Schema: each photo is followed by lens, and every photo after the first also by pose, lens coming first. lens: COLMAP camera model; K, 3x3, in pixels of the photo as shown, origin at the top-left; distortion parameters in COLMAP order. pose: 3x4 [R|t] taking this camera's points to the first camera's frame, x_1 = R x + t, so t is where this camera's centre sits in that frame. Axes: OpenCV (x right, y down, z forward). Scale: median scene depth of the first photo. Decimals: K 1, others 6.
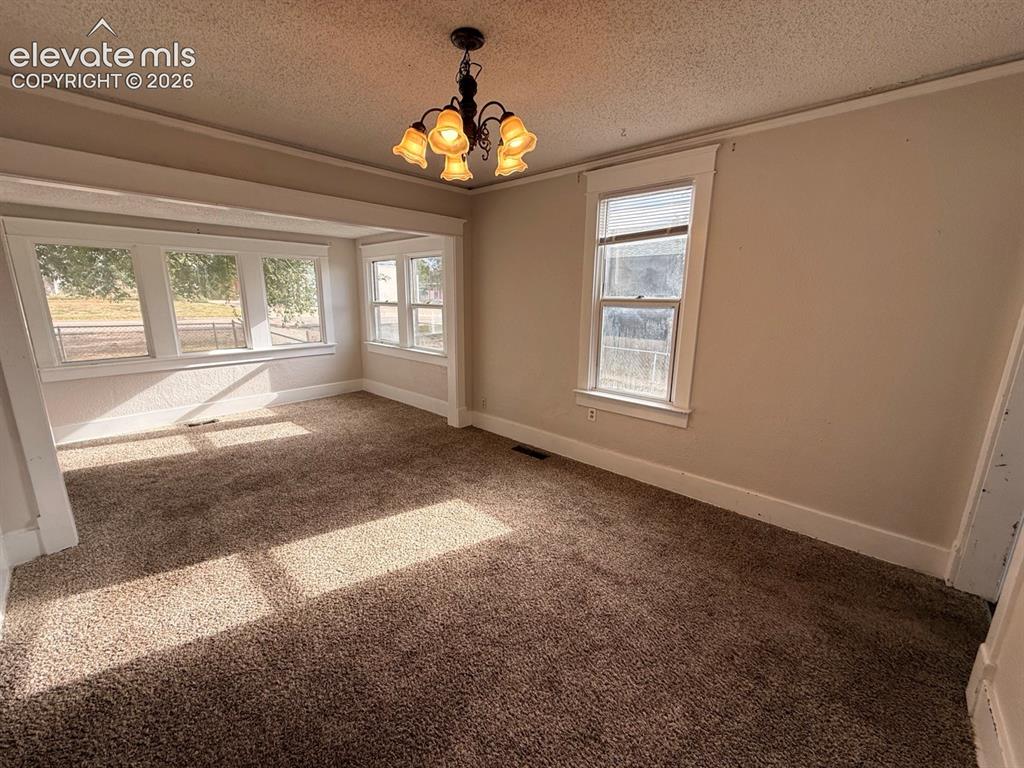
lens RADIAL K [[409.9, 0, 505.0], [0, 409.9, 385.8], [0, 0, 1]] dist [0.000535, 0.000598]
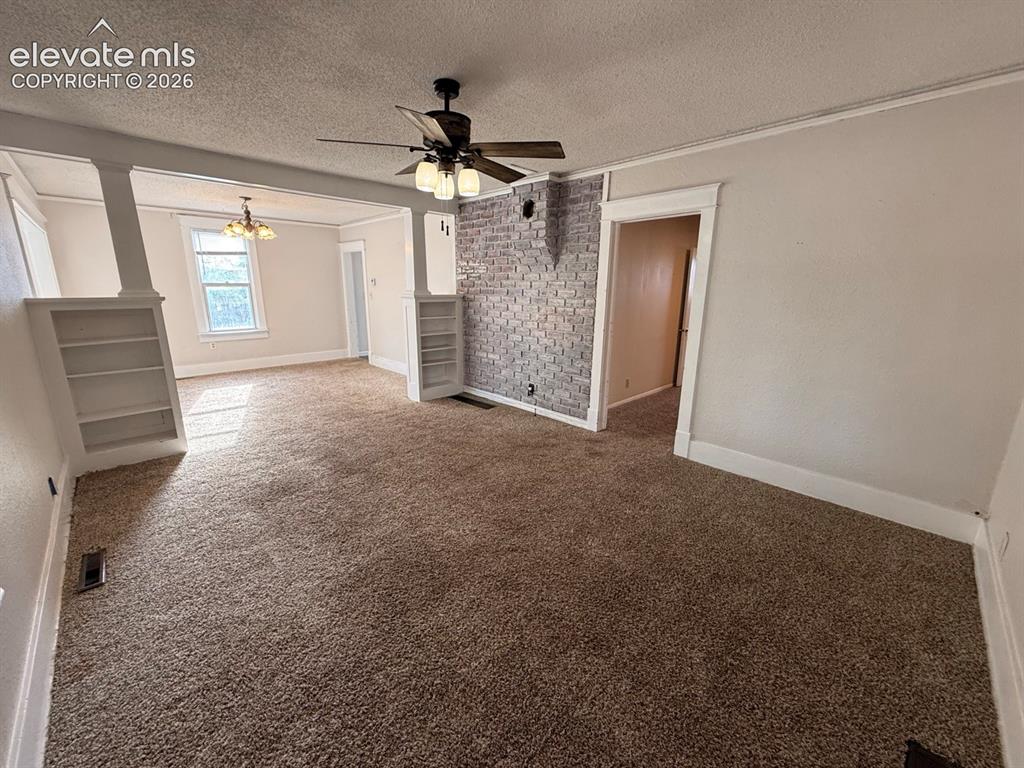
lens RADIAL K [[409.9, 0, 508.8], [0, 409.9, 384.7], [0, 0, 1]] dist [0.000535, 0.000598]
pose [[0.059002, -0.244049, 0.967966, -1.742900], [0.210004, 0.950991, 0.226969, 0.111754], [-0.975919, 0.189885, 0.107362, -0.535411]]
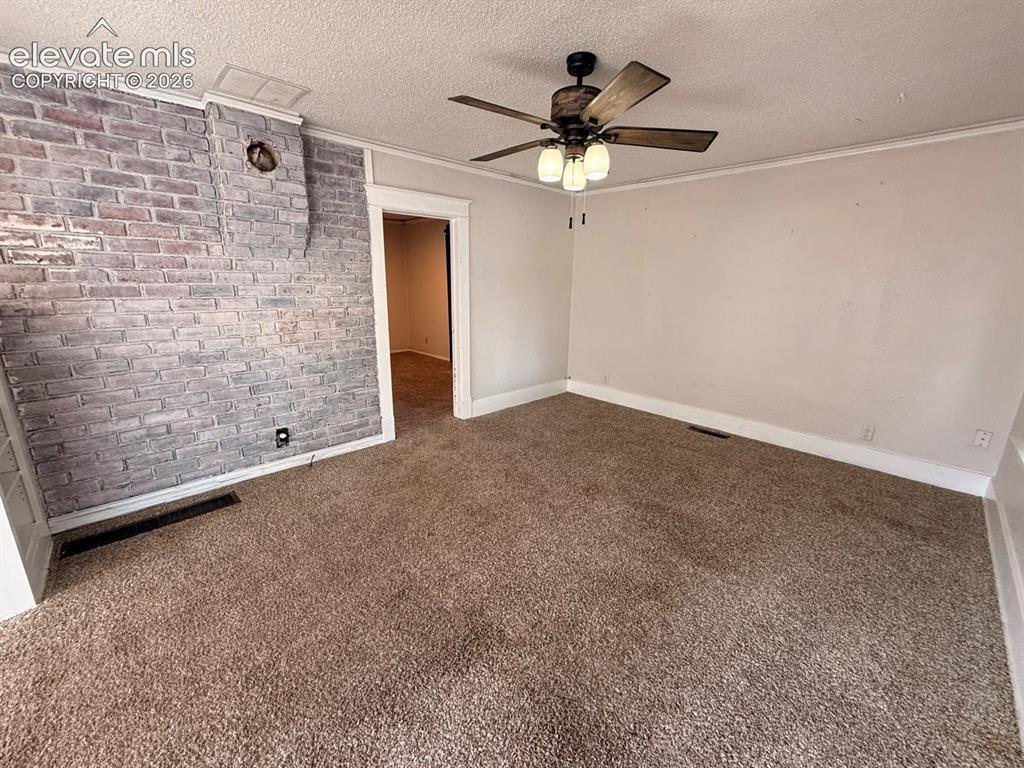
lens RADIAL K [[409.9, 0, 507.9], [0, 409.9, 383.8], [0, 0, 1]] dist [0.000535, 0.000598]
pose [[-0.997375, -0.038289, 0.061454, -0.879013], [-0.006331, 0.891608, 0.452763, -0.083816], [-0.072129, 0.451186, -0.889510, 0.346794]]
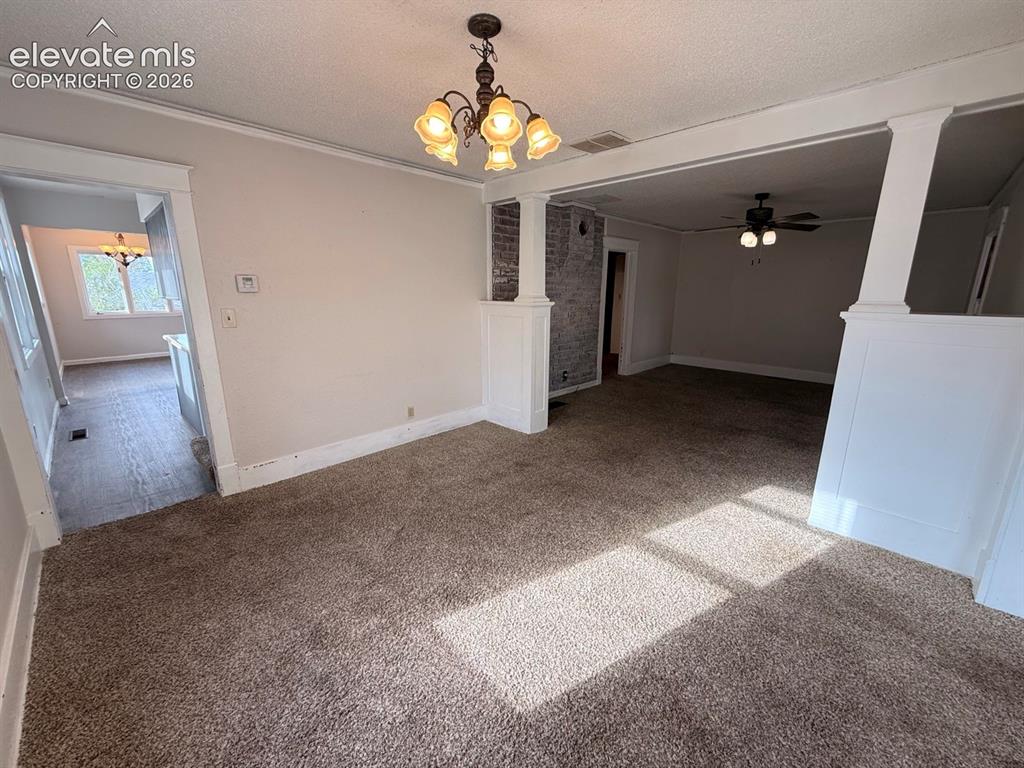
lens RADIAL K [[409.9, 0, 509.8], [0, 409.9, 382.7], [0, 0, 1]] dist [0.000535, 0.000598]
pose [[-0.999437, -0.020358, 0.026663, -0.076556], [-0.006758, 0.900710, 0.434368, -0.269204], [-0.032859, 0.433943, -0.900341, 1.208196]]
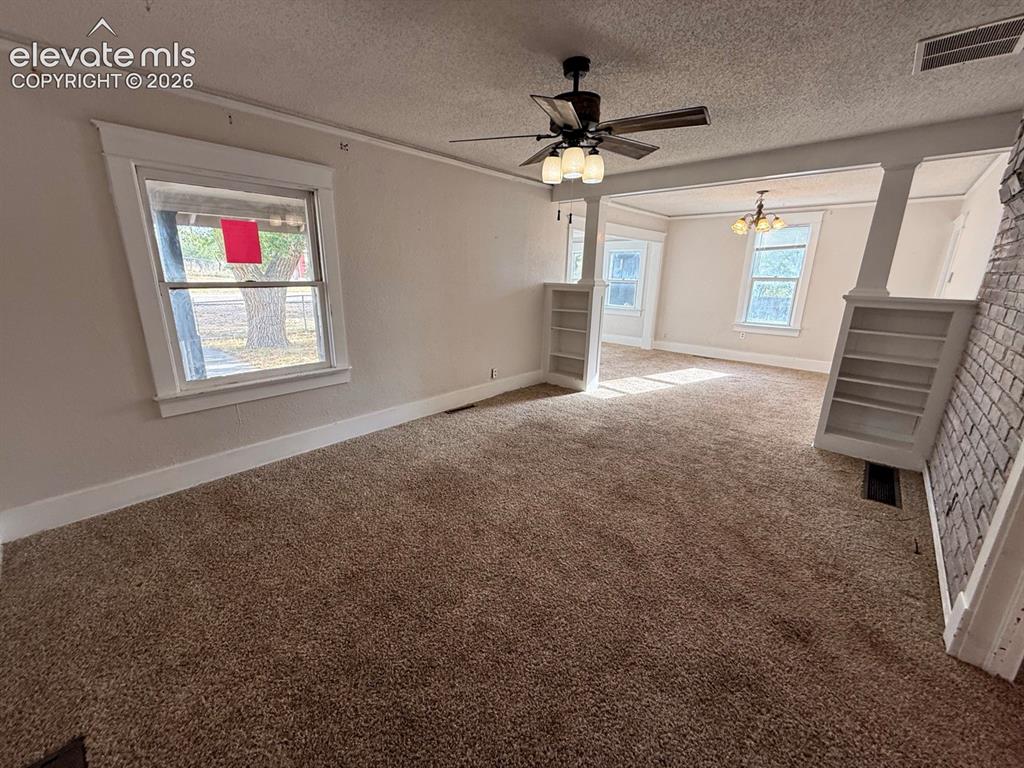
lens RADIAL K [[409.9, 0, 511.1], [0, 409.9, 388.8], [0, 0, 1]] dist [0.000535, 0.000598]
pose [[0.999957, 0.009084, 0.002111, -1.041180], [-0.009191, 0.998271, 0.058063, 0.253542], [-0.001580, -0.058080, 0.998311, -1.151639]]
